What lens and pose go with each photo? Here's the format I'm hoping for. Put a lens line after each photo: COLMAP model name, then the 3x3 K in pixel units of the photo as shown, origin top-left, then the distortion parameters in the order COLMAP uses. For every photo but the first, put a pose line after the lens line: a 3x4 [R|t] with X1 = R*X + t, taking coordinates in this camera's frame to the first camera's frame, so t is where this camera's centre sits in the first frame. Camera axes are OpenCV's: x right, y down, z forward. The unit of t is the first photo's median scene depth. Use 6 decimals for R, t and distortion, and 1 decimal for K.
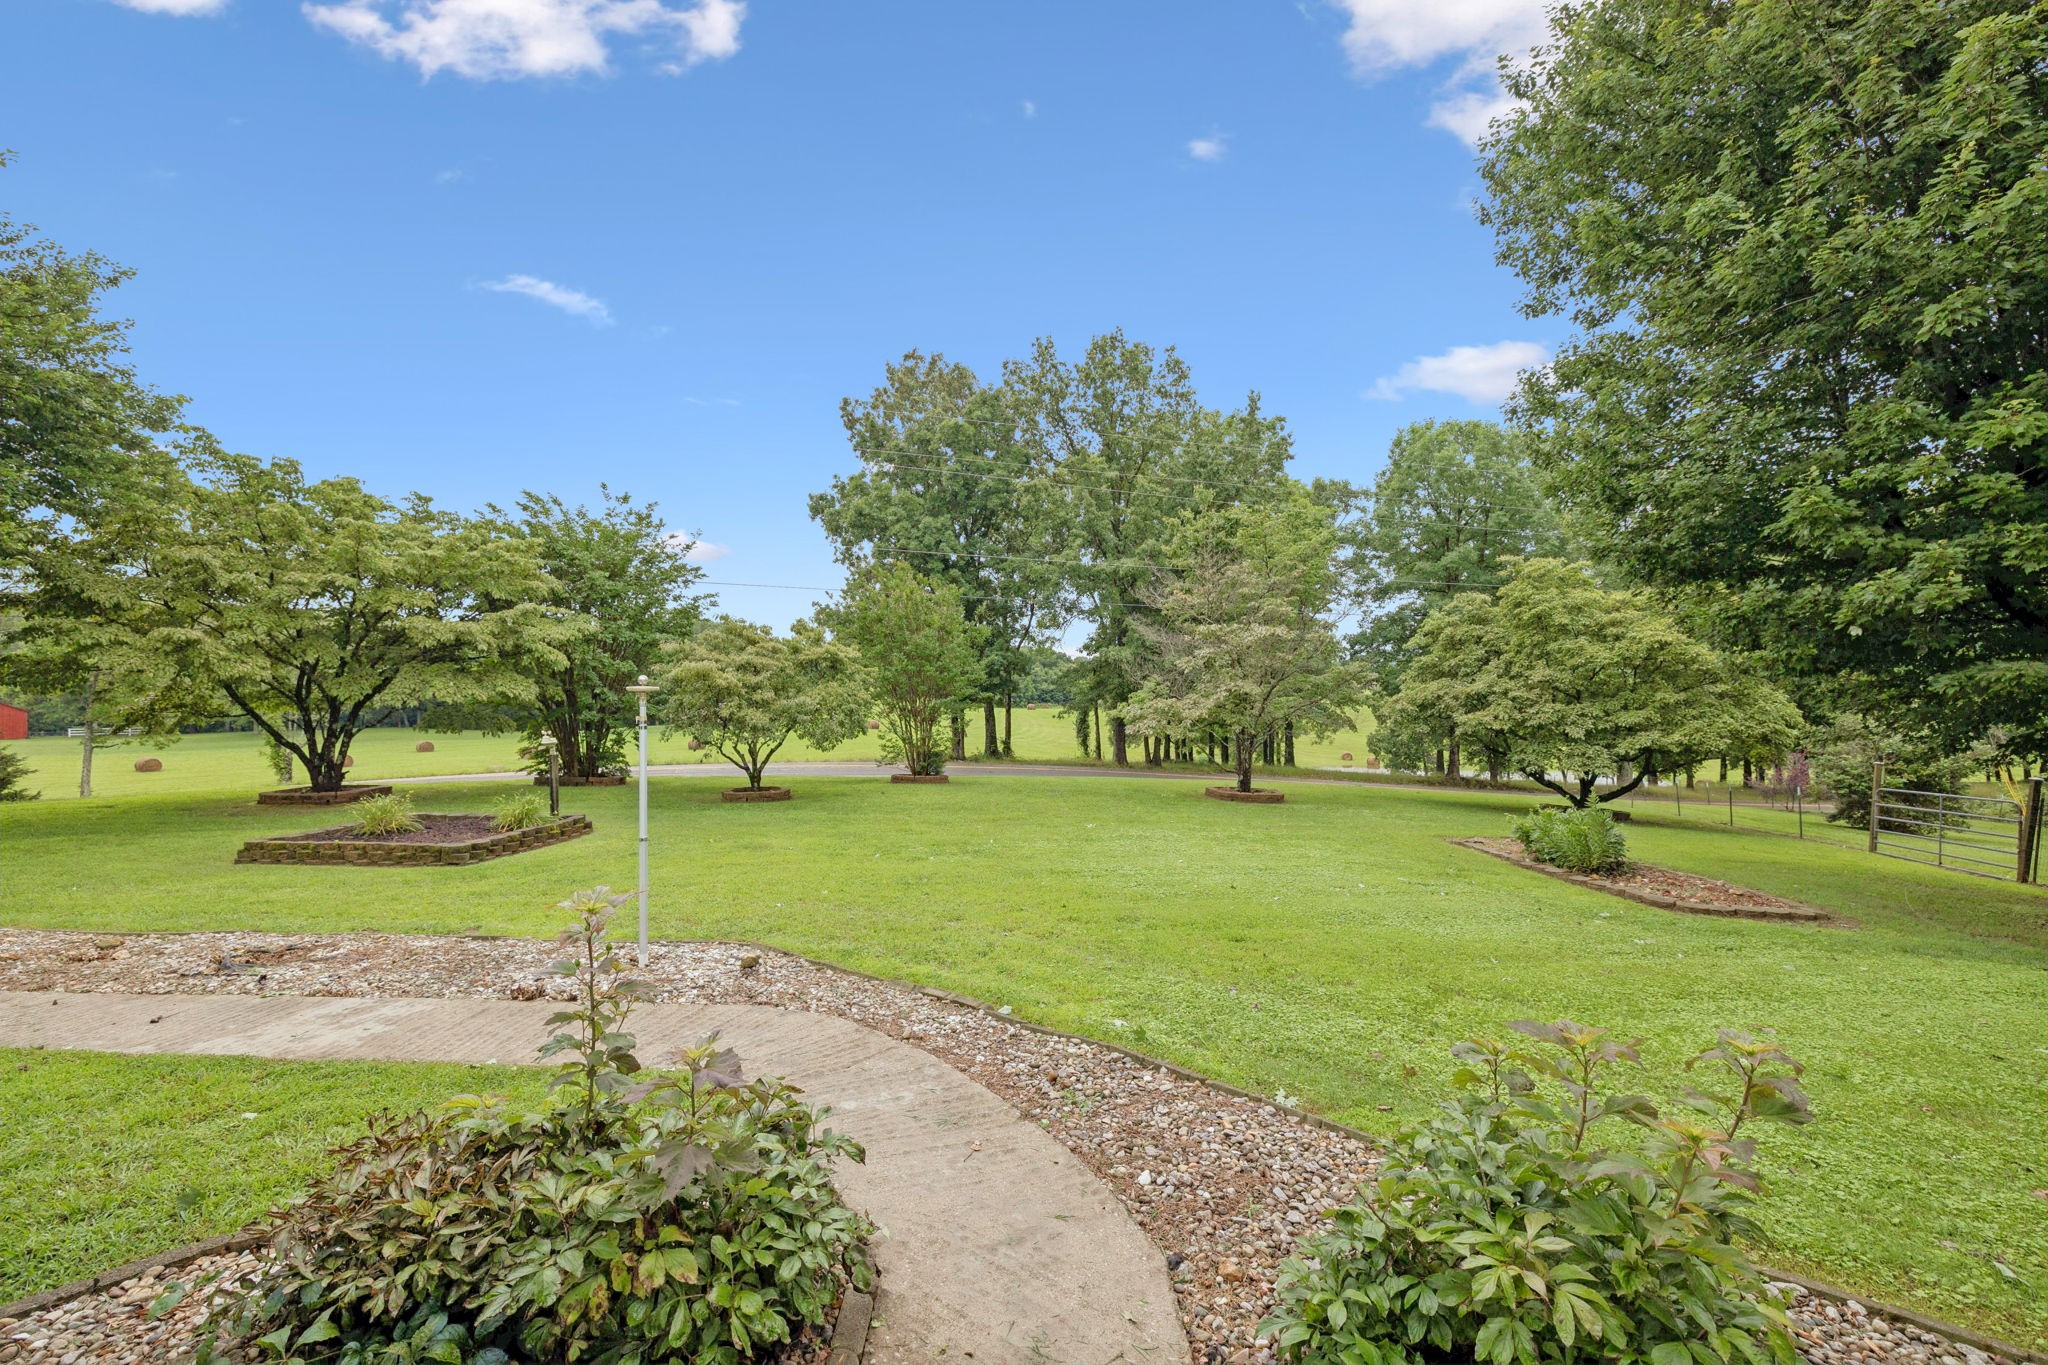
lens RADIAL K [[868.7, 0, 1028.0], [0, 868.7, 686.1], [0, 0, 1]] dist [-0.000095, 0.000269]
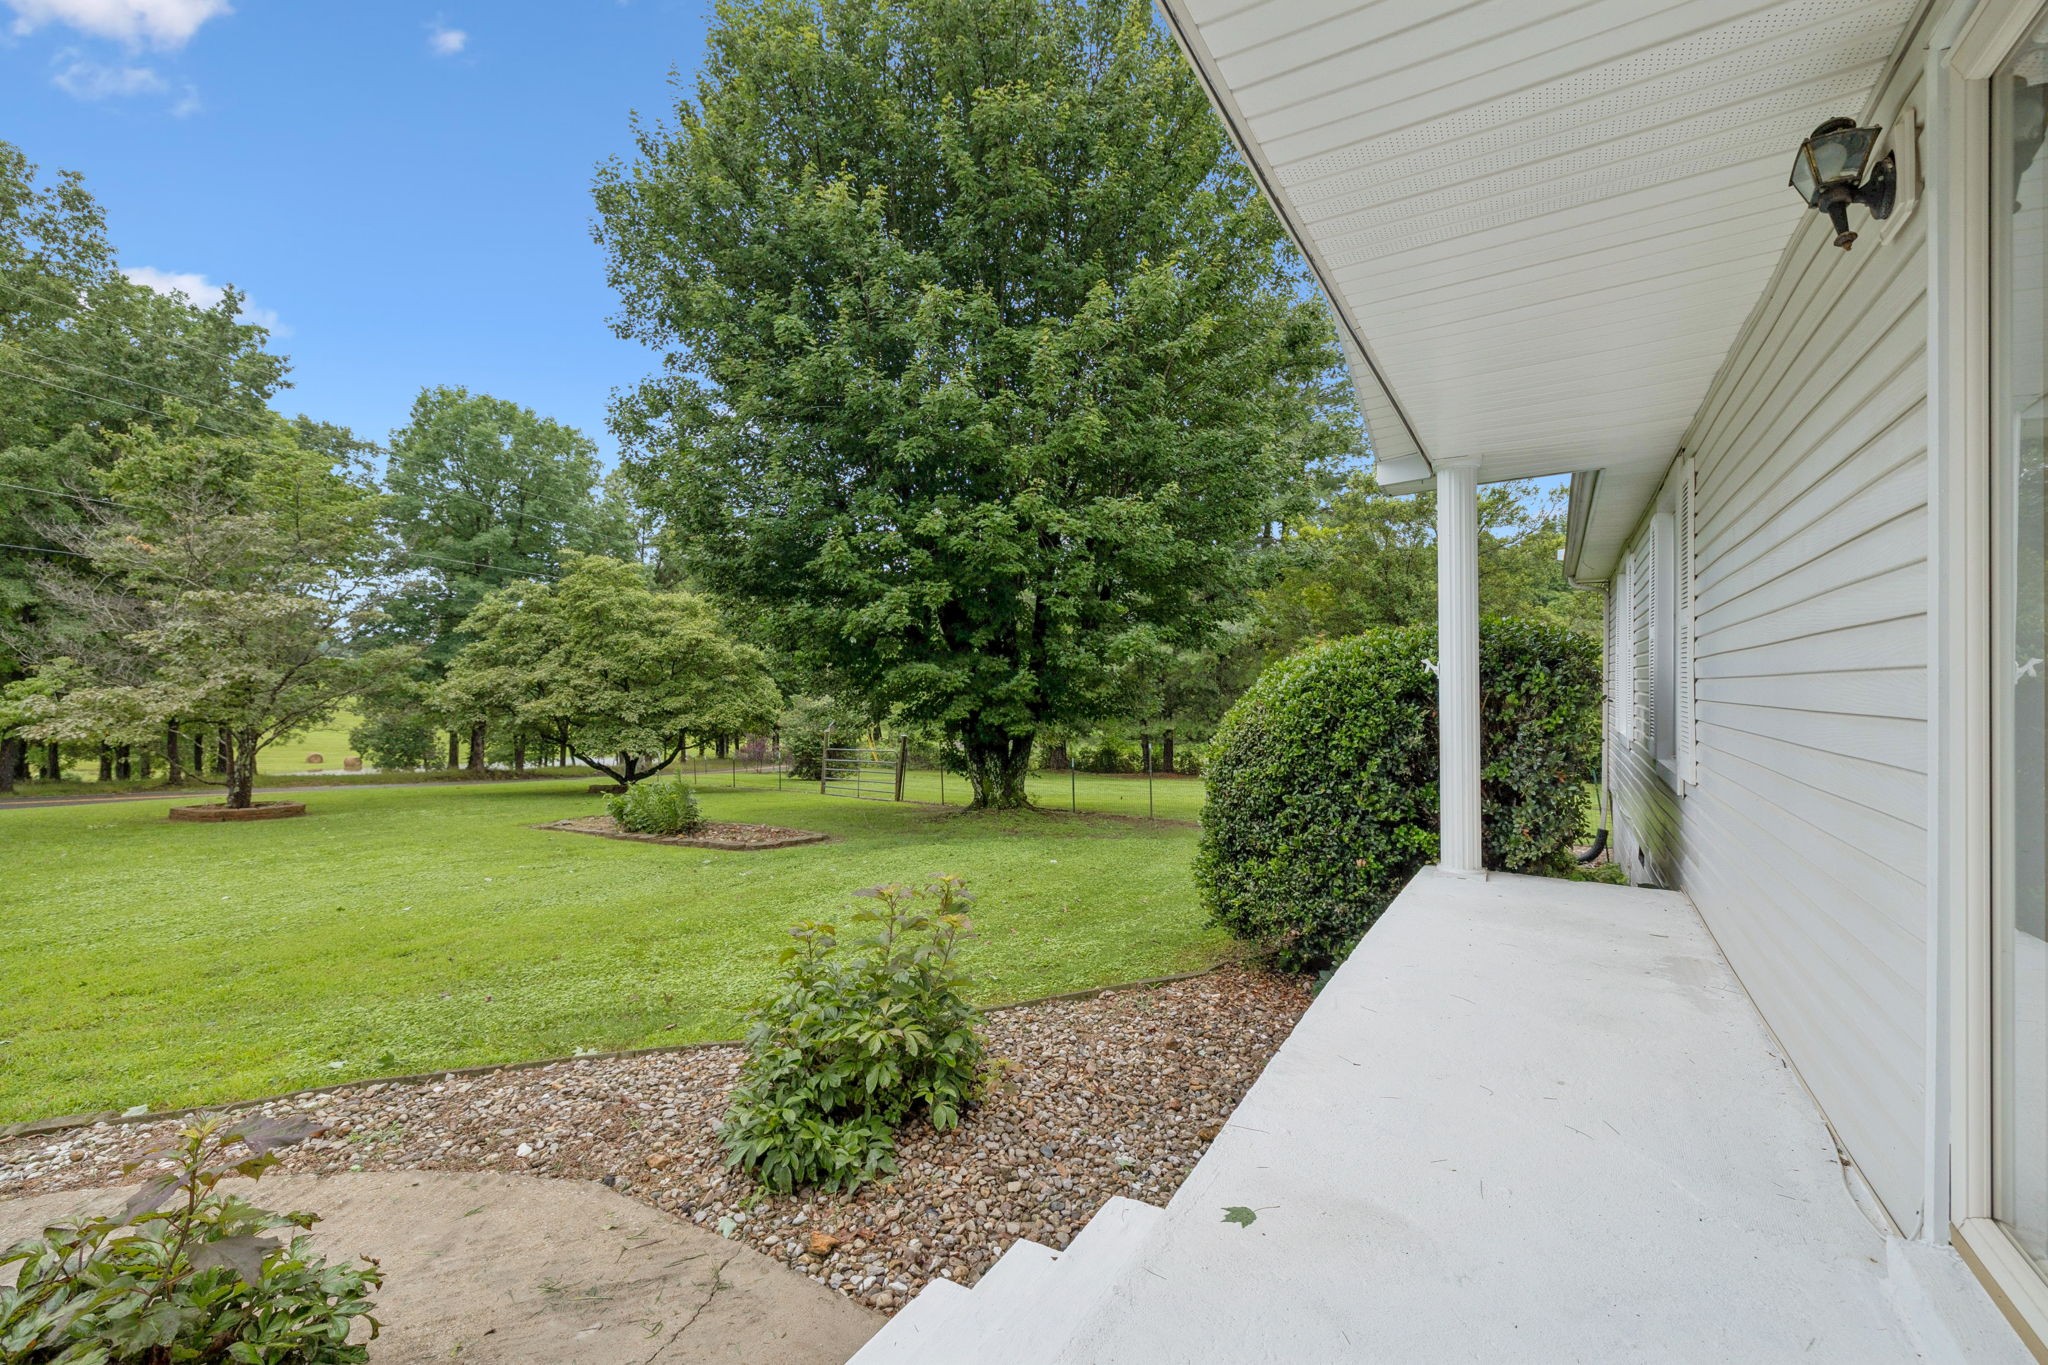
lens RADIAL K [[983.8, 0, 1007.3], [0, 983.8, 683.8], [0, 0, 1]] dist [-0.000451, 0.000321]
pose [[0.471637, 0.001541, 0.881791, -0.254713], [-0.010035, 0.999943, 0.003620, 0.001428], [-0.881736, -0.010556, 0.471626, -0.020130]]
